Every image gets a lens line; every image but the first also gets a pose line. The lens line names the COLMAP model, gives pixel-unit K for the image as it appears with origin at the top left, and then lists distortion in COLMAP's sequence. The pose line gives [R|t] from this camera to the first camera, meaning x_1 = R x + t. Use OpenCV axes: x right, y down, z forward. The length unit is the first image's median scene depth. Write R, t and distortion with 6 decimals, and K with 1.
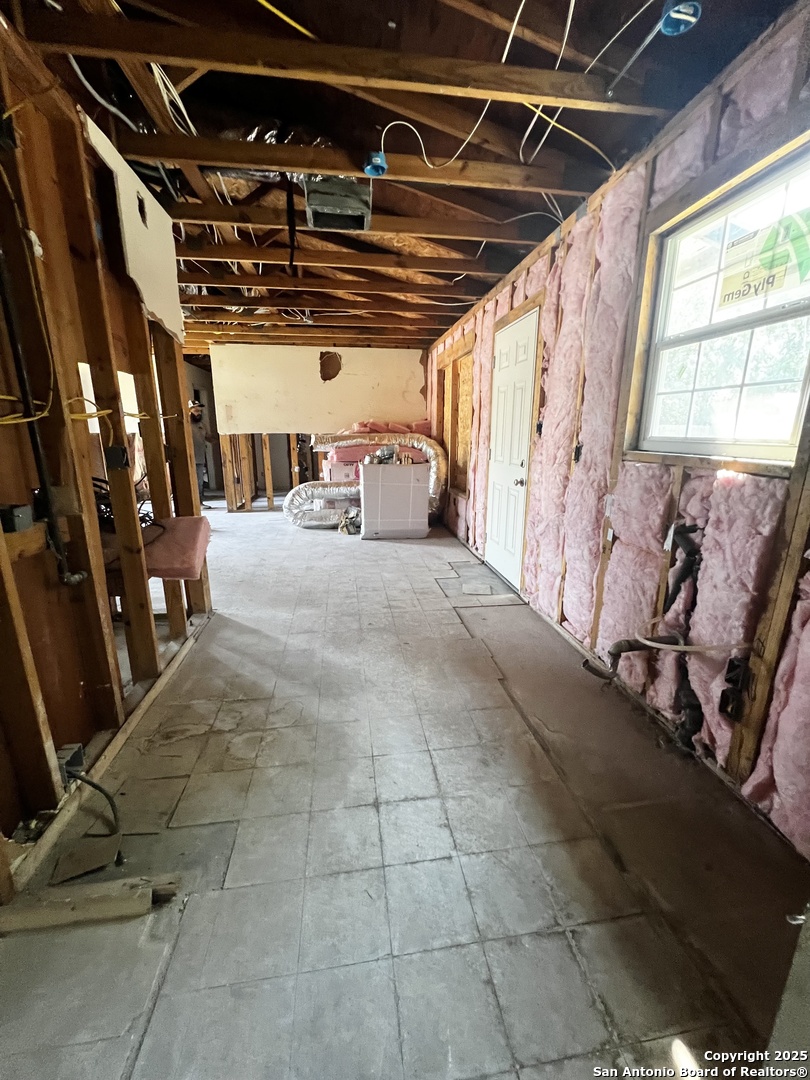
lens RADIAL K [[429.8, 0, 403.8], [0, 429.8, 535.5], [0, 0, 1]] dist [-0.003866, 0.000438]
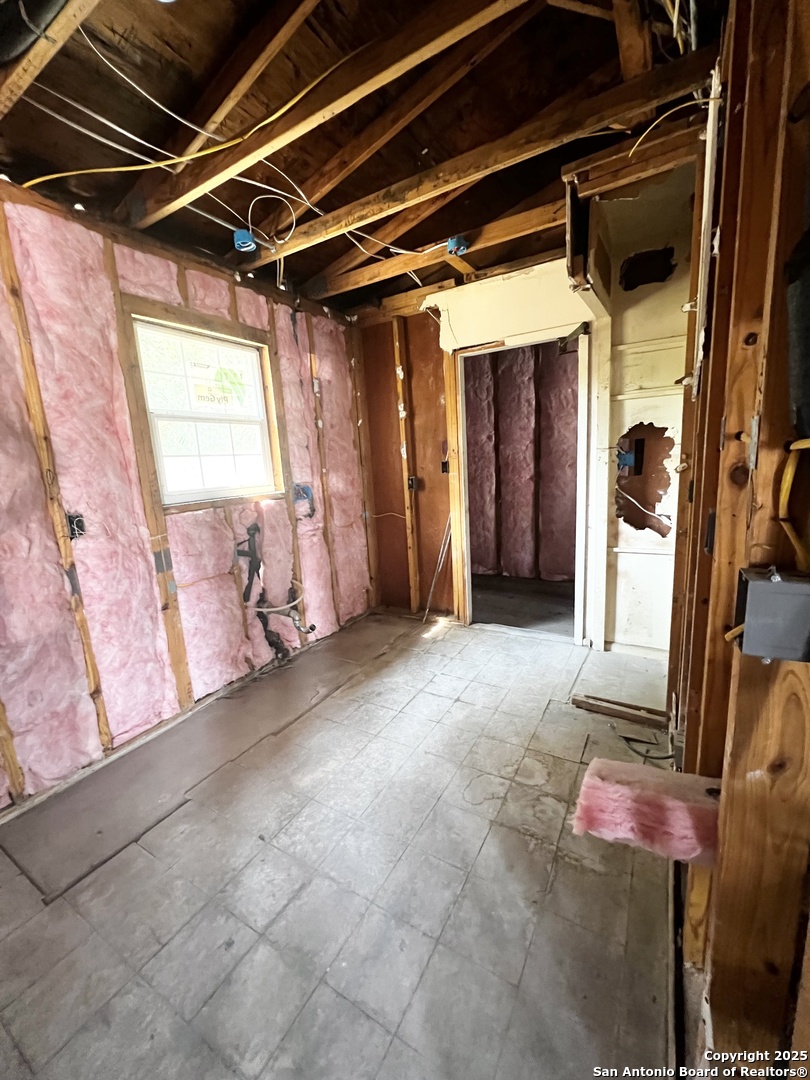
lens RADIAL K [[429.8, 0, 407.4], [0, 429.8, 537.0], [0, 0, 1]] dist [-0.003866, 0.000438]
pose [[-0.779539, -0.070314, 0.622395, -0.285048], [0.201004, 0.913040, 0.354902, -0.175530], [-0.593226, 0.401763, -0.697617, 0.646090]]
